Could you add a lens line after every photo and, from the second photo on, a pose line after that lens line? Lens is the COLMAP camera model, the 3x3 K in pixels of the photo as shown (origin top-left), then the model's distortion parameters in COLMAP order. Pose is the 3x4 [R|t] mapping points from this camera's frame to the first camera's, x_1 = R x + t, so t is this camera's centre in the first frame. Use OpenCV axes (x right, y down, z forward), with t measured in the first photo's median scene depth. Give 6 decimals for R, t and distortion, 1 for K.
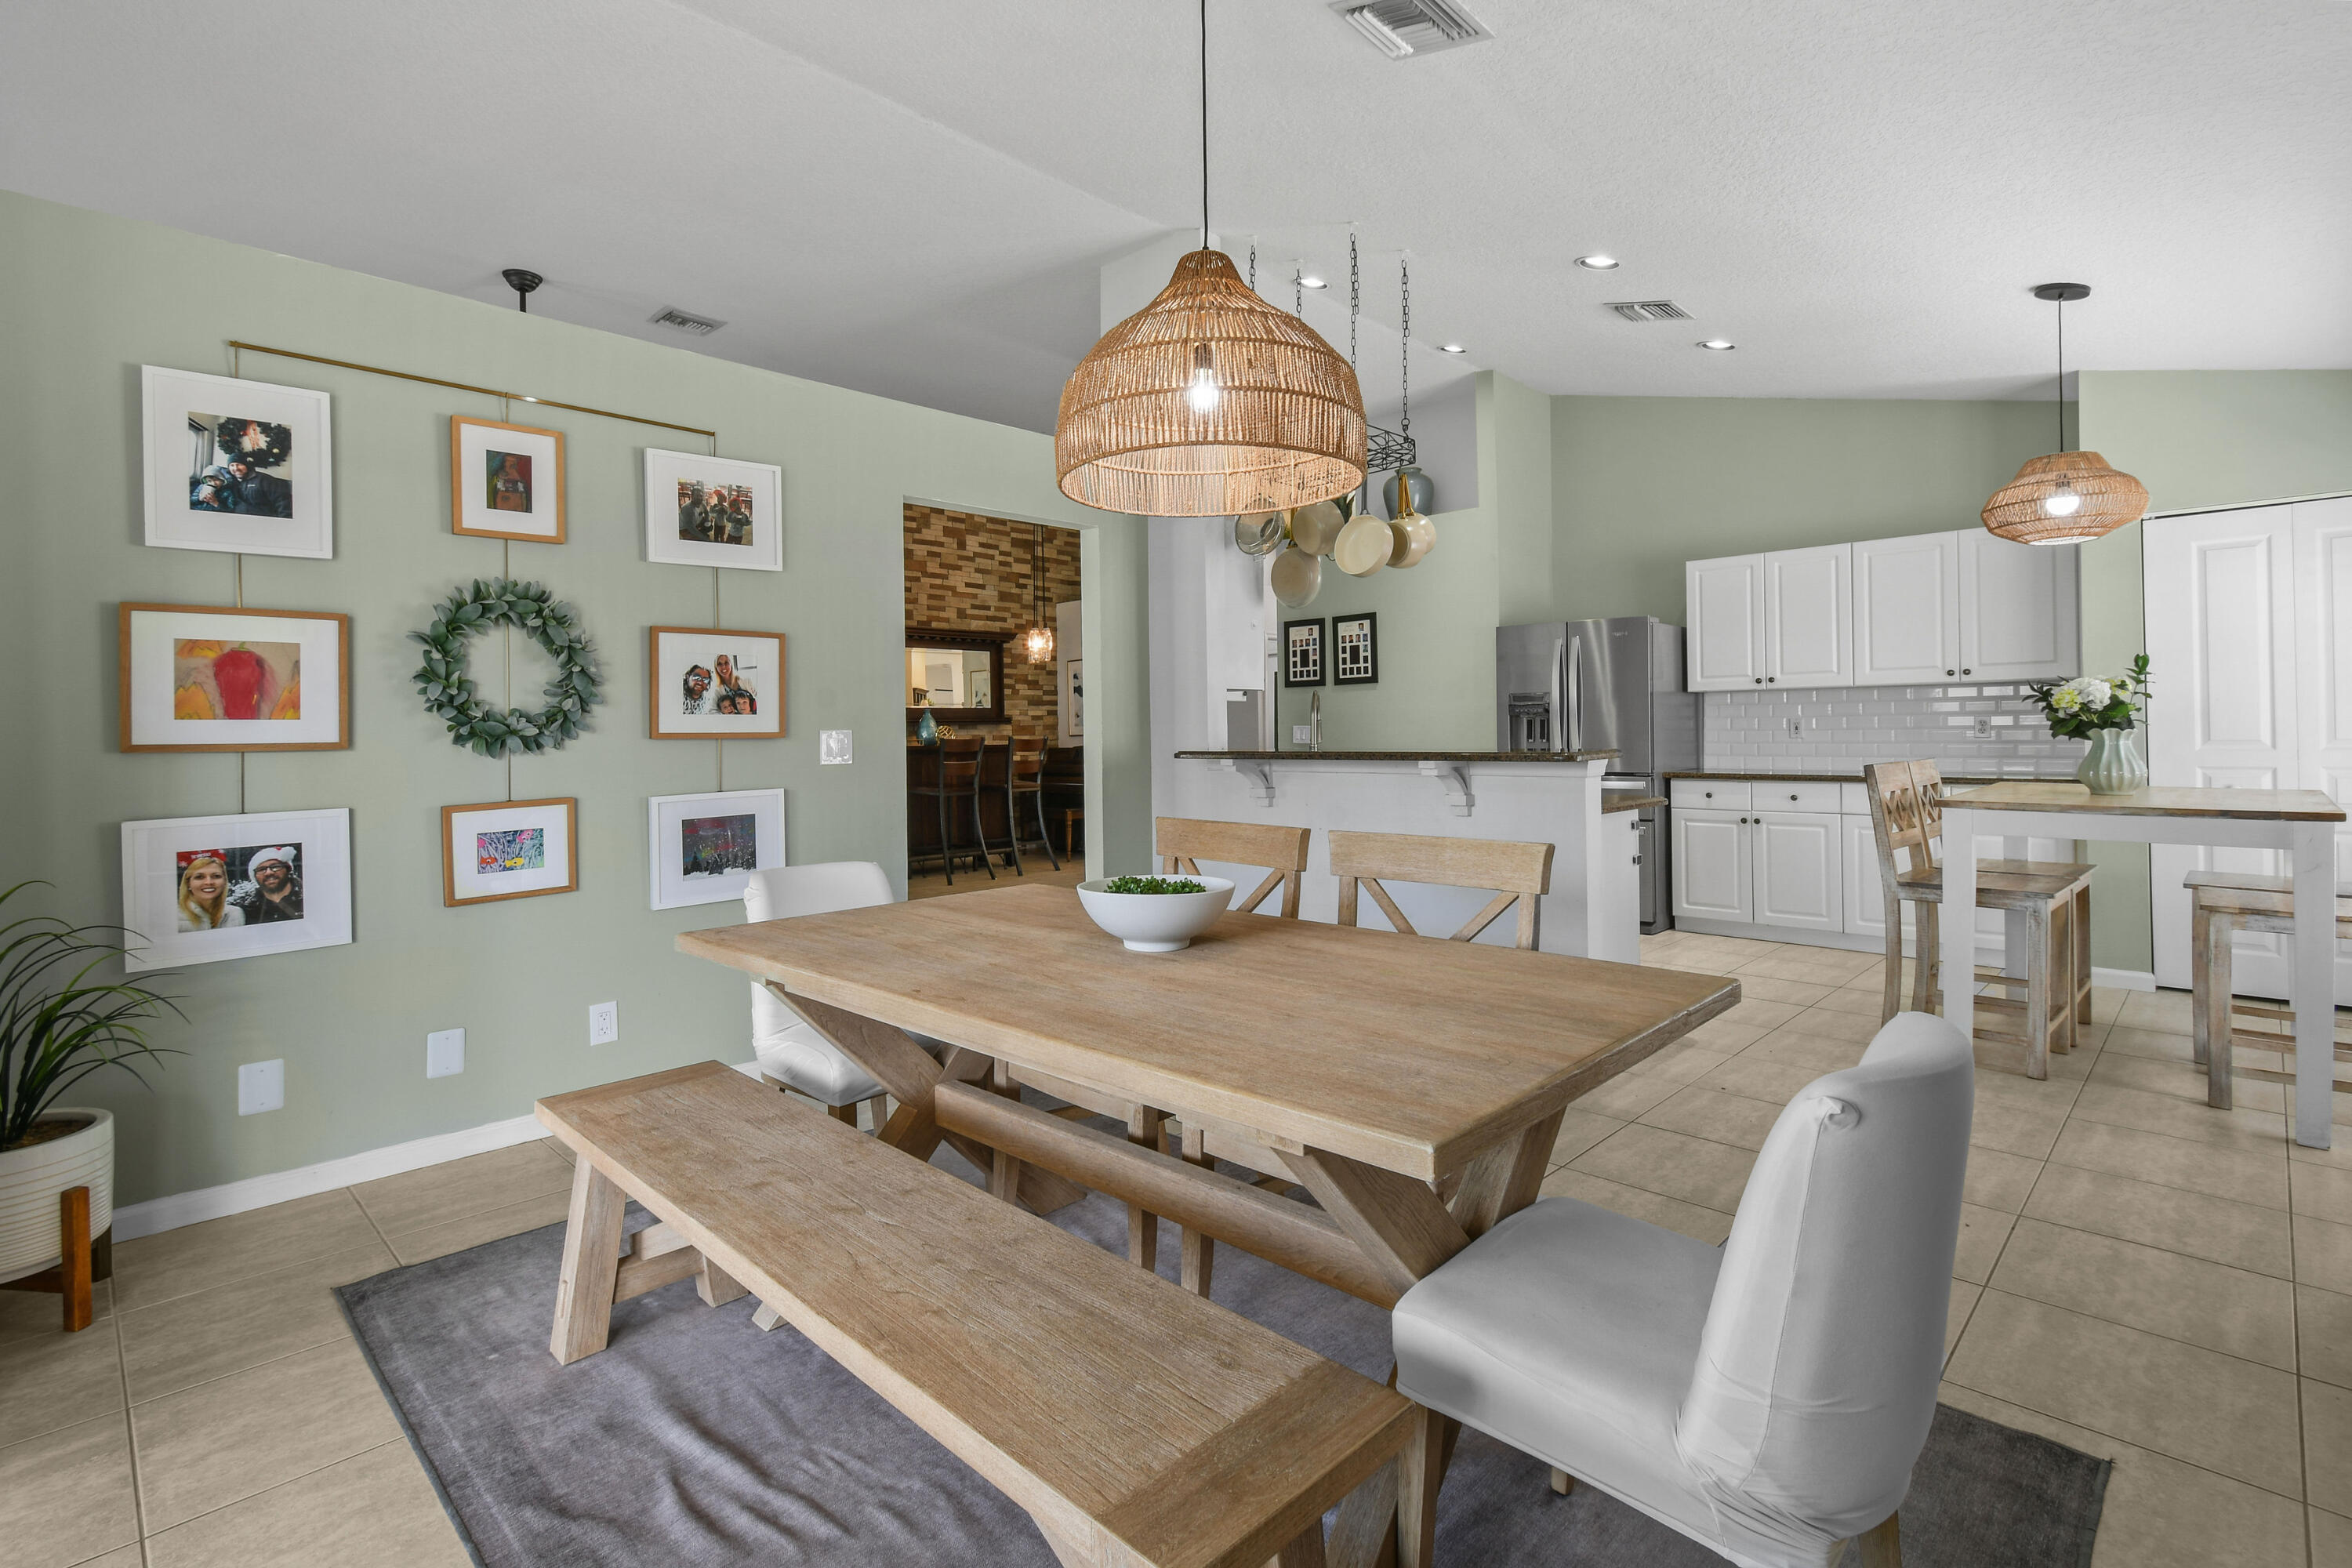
lens RADIAL K [[1104.8, 0, 1161.7], [0, 1104.8, 713.9], [0, 0, 1]] dist [0.004564, -0.001065]
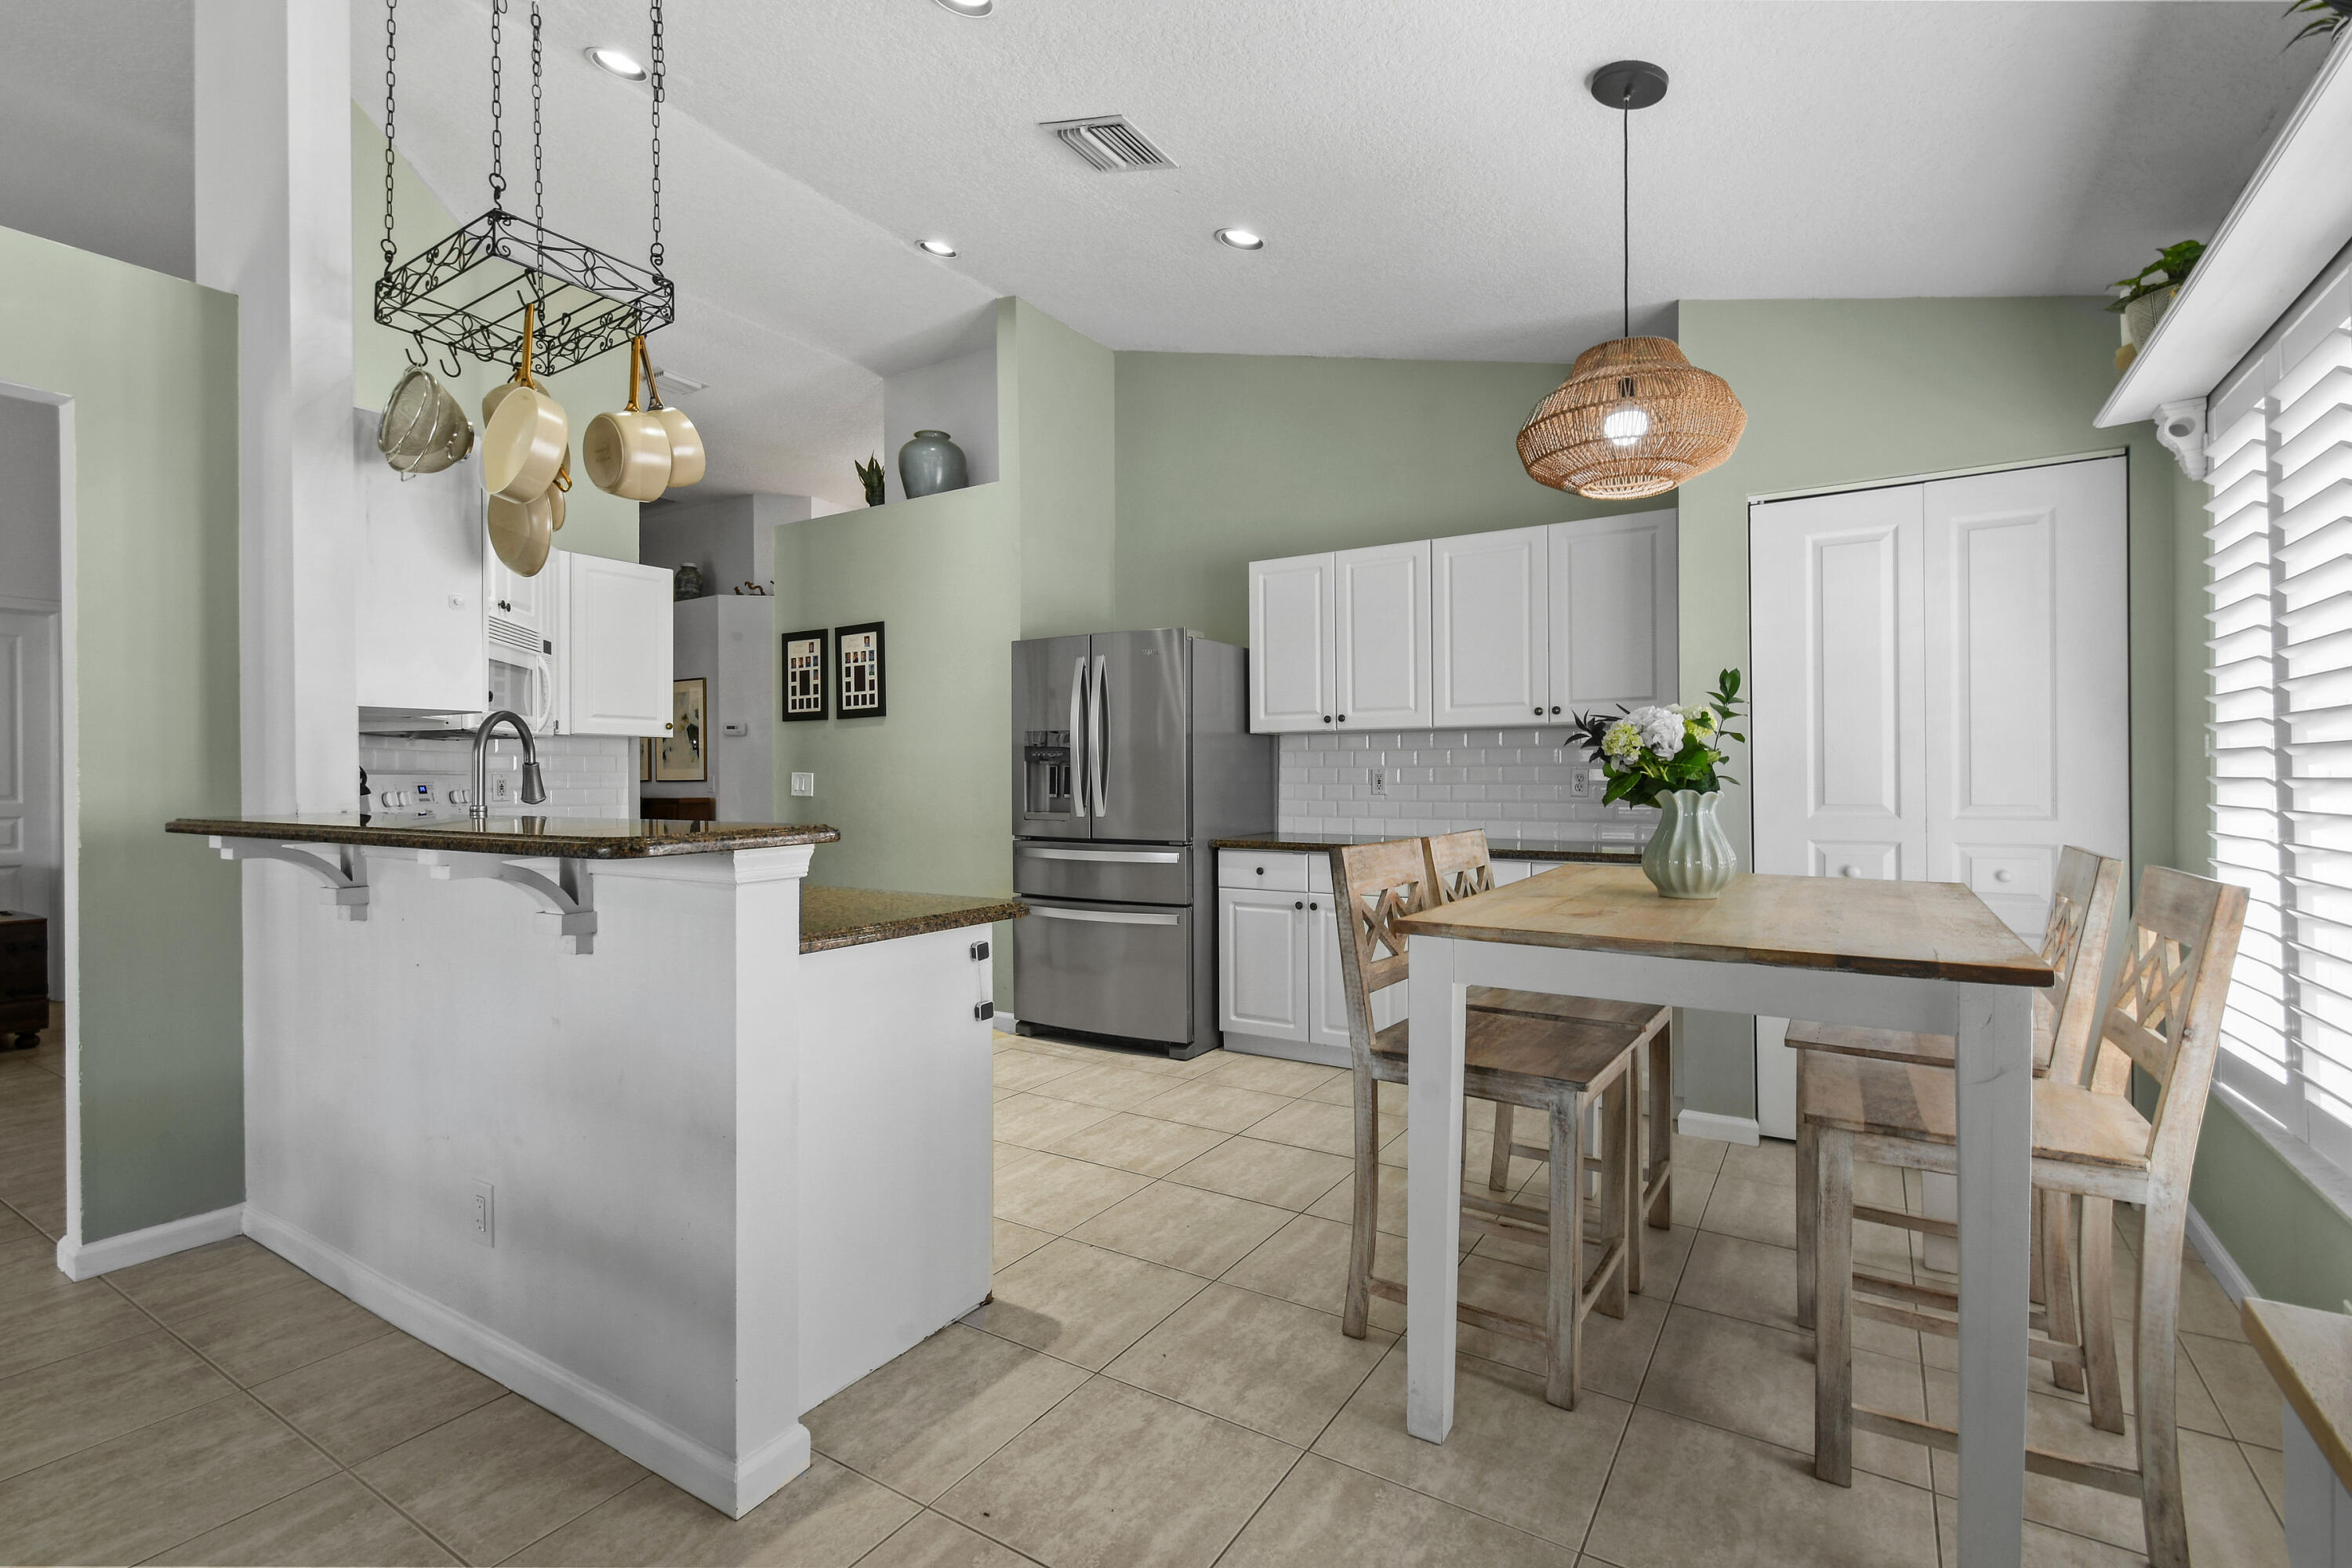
lens RADIAL K [[1085.4, 0, 1177.8], [0, 1085.4, 755.3], [0, 0, 1]] dist [0.006254, -0.000277]
pose [[0.976477, 0.012605, 0.215255, 0.380534], [-0.011522, 0.999914, -0.006287, 0.000783], [-0.215316, 0.003659, 0.976538, 0.398062]]
